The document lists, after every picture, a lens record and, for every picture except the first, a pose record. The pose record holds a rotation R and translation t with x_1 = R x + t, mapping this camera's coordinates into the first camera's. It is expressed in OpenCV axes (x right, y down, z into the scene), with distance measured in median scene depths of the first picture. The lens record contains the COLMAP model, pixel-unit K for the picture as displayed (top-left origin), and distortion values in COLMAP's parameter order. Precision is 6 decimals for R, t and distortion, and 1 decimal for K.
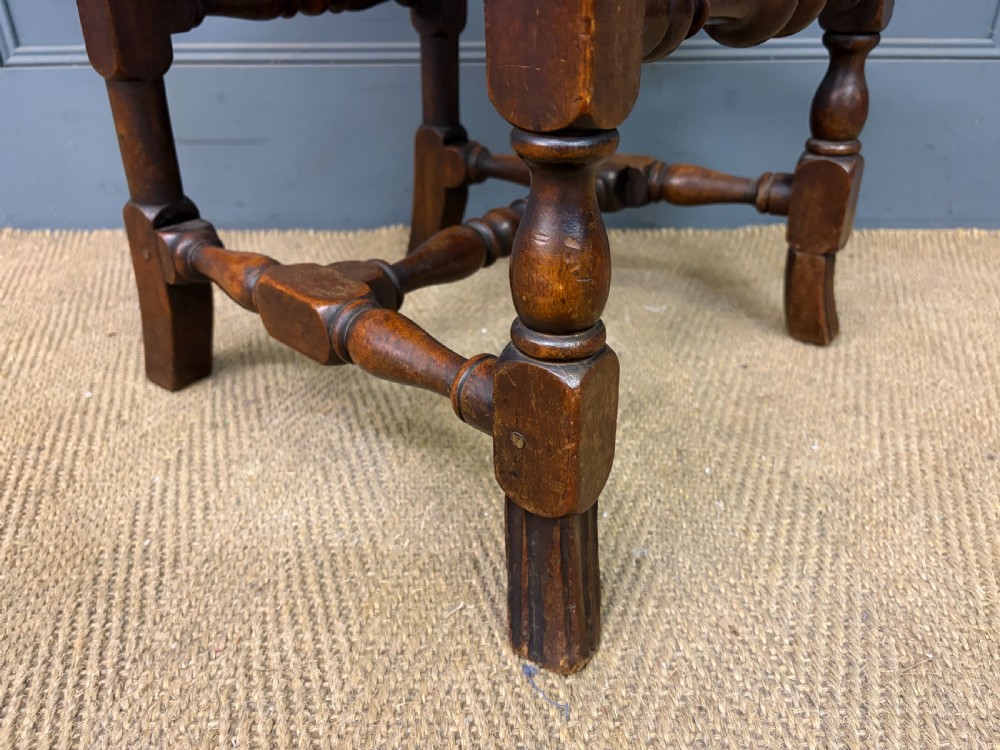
lens RADIAL K [[764.1, 0, 500.0], [0, 764.1, 375.0], [0, 0, 1]] dist [0.015083, -0.002135]
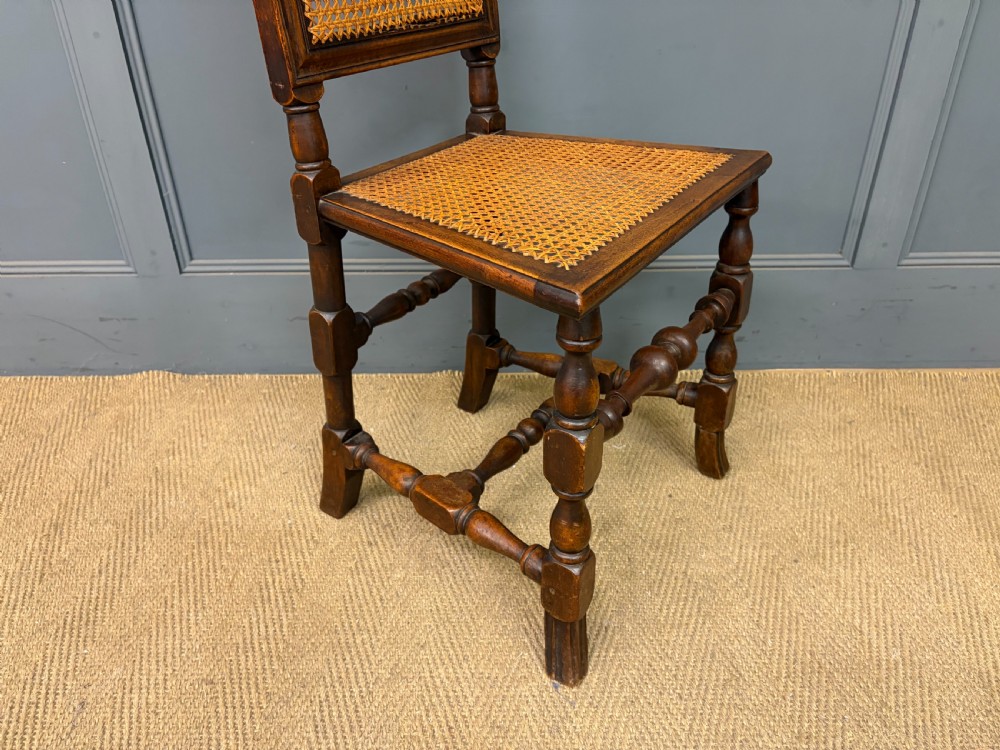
lens RADIAL K [[753.5, 0, 499.3], [0, 753.5, 383.2], [0, 0, 1]] dist [0.035299, -0.001762]
pose [[0.999744, -0.011197, 0.019683, -0.130141], [0.010434, 0.999207, 0.038428, -0.470596], [-0.020098, -0.038213, 0.999068, -0.944892]]
